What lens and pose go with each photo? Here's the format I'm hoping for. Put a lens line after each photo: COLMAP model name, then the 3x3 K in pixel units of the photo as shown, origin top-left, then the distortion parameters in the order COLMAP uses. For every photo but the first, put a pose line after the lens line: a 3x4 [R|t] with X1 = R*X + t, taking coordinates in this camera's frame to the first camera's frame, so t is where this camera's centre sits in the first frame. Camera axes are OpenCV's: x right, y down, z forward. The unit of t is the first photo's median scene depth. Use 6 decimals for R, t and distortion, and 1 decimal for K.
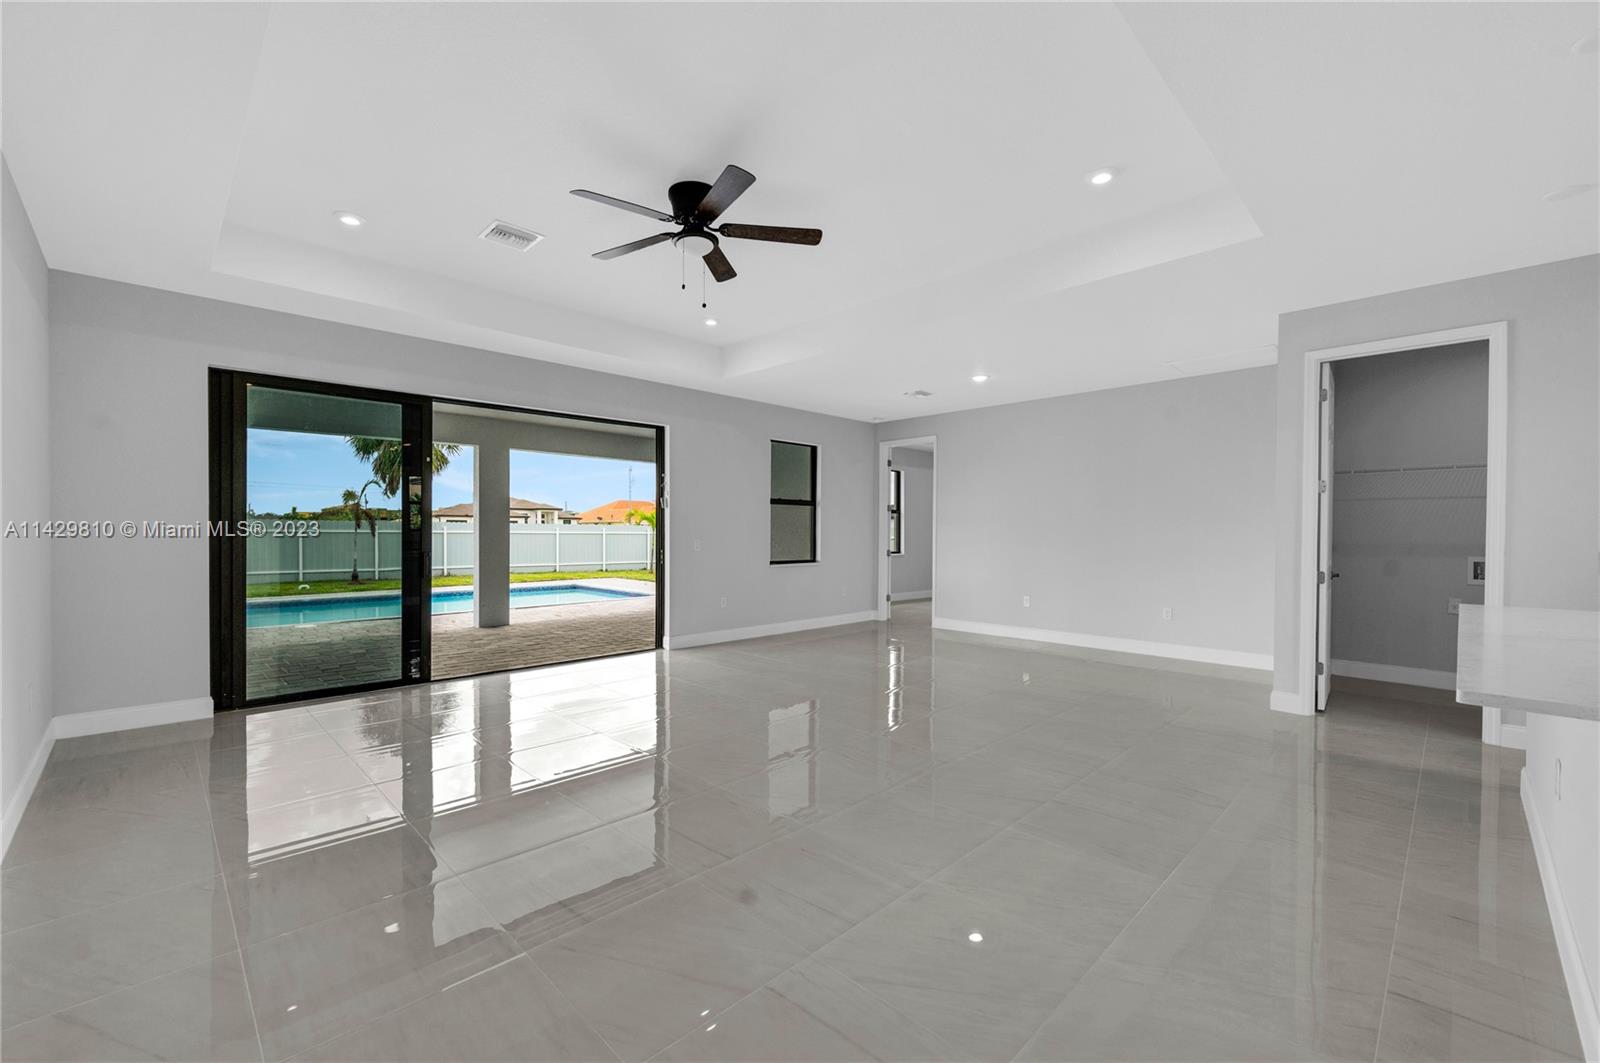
lens RADIAL K [[670.6, 0, 813.3], [0, 670.6, 536.7], [0, 0, 1]] dist [-0.001044, 0.000783]
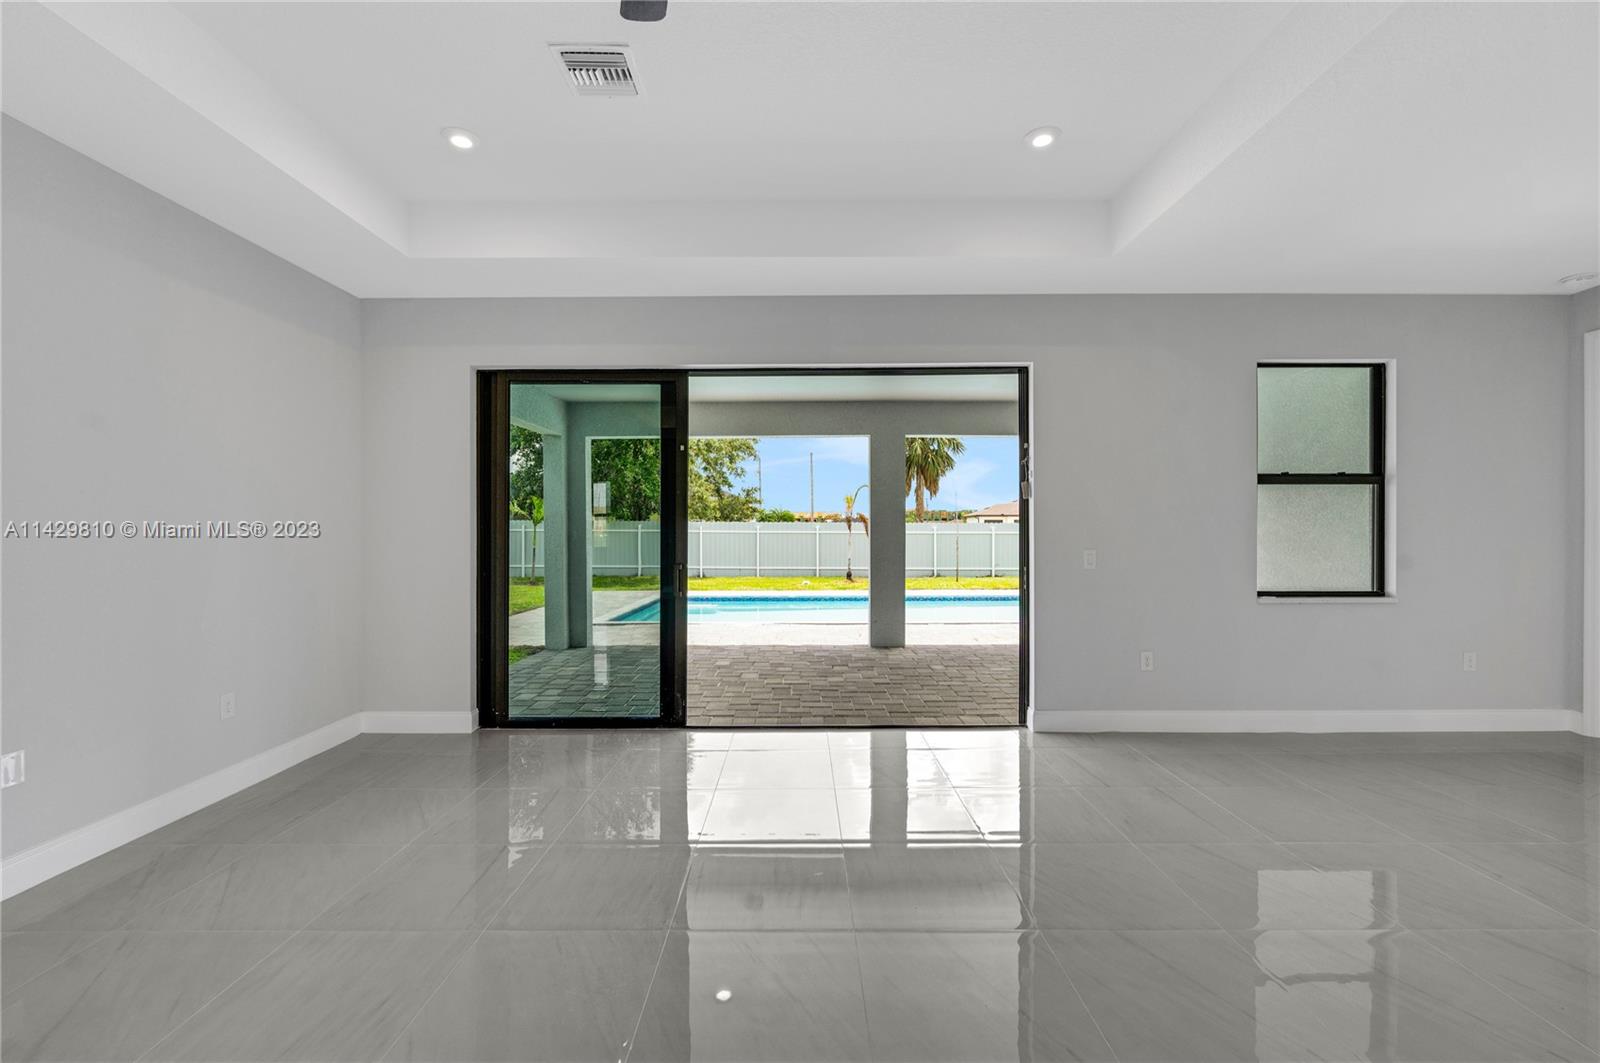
lens RADIAL K [[670.6, 0, 795.9], [0, 670.6, 530.7], [0, 0, 1]] dist [-0.001044, 0.000783]
pose [[0.694599, -0.004443, -0.719383, 0.059531], [-0.001047, 0.999974, -0.007186, -0.006676], [0.719396, 0.005745, 0.694576, 0.343964]]
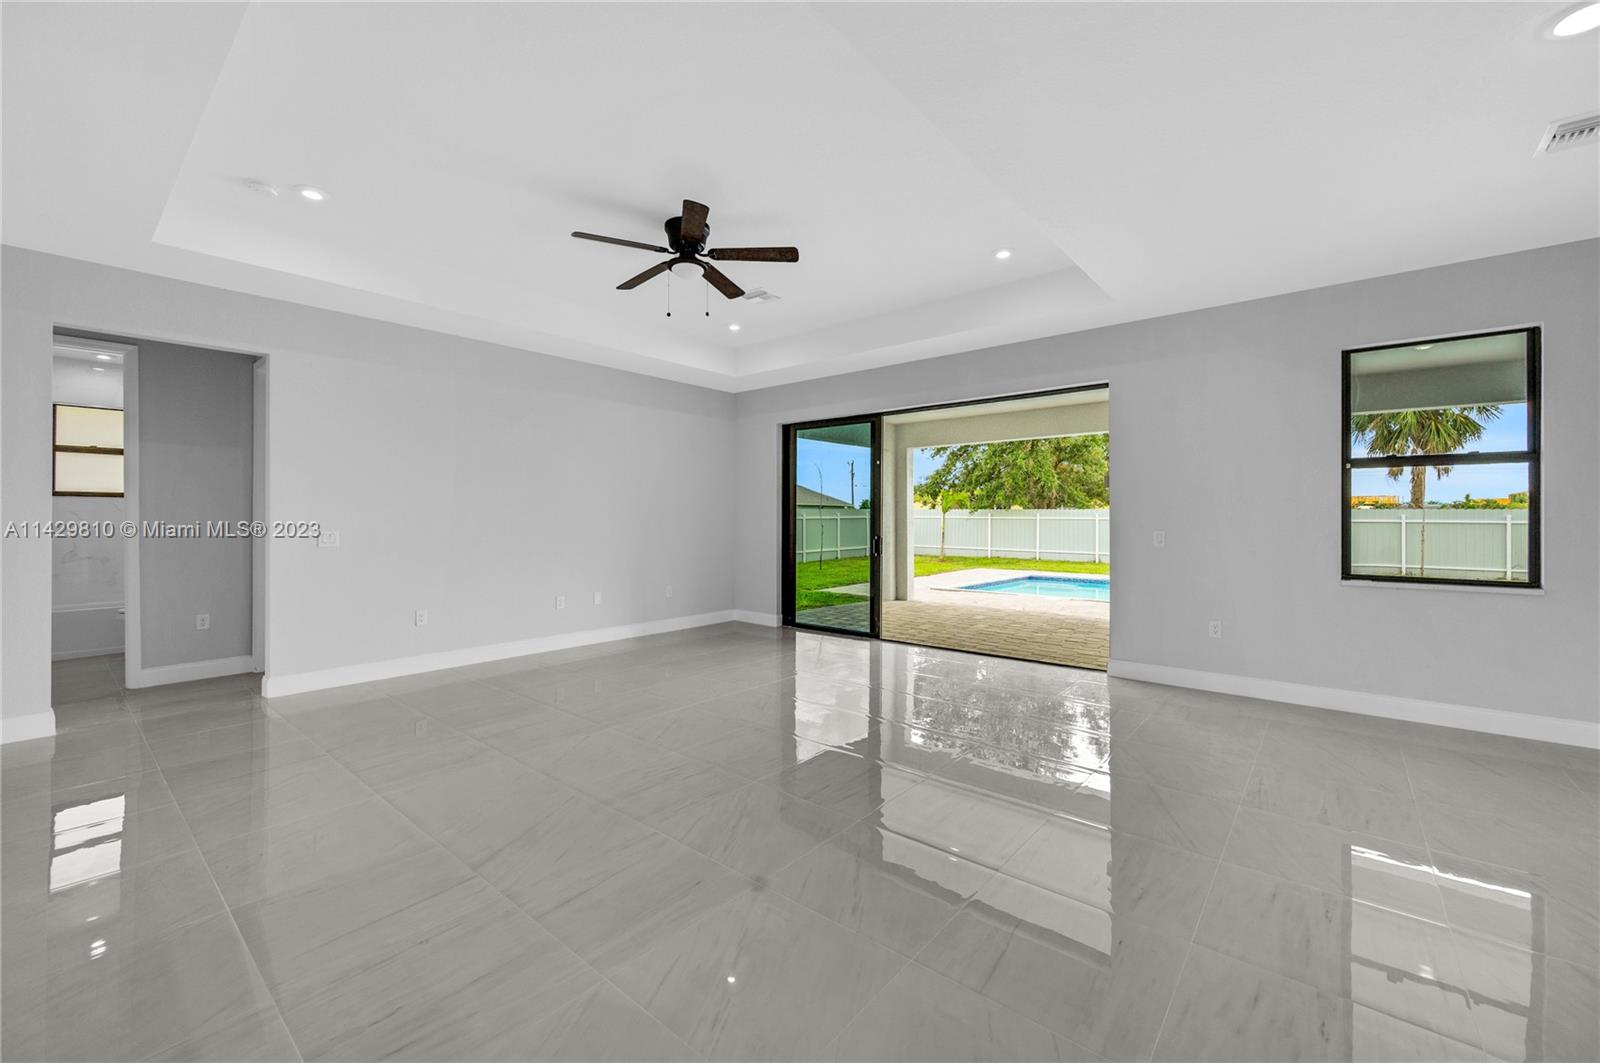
lens RADIAL K [[670.6, 0, 792.7], [0, 670.6, 521.3], [0, 0, 1]] dist [-0.001044, 0.000783]
pose [[0.048541, 0.000528, -0.998821, 0.433003], [-0.009718, 0.999953, 0.000057, -0.001160], [0.998774, 0.009704, 0.048544, 0.494205]]
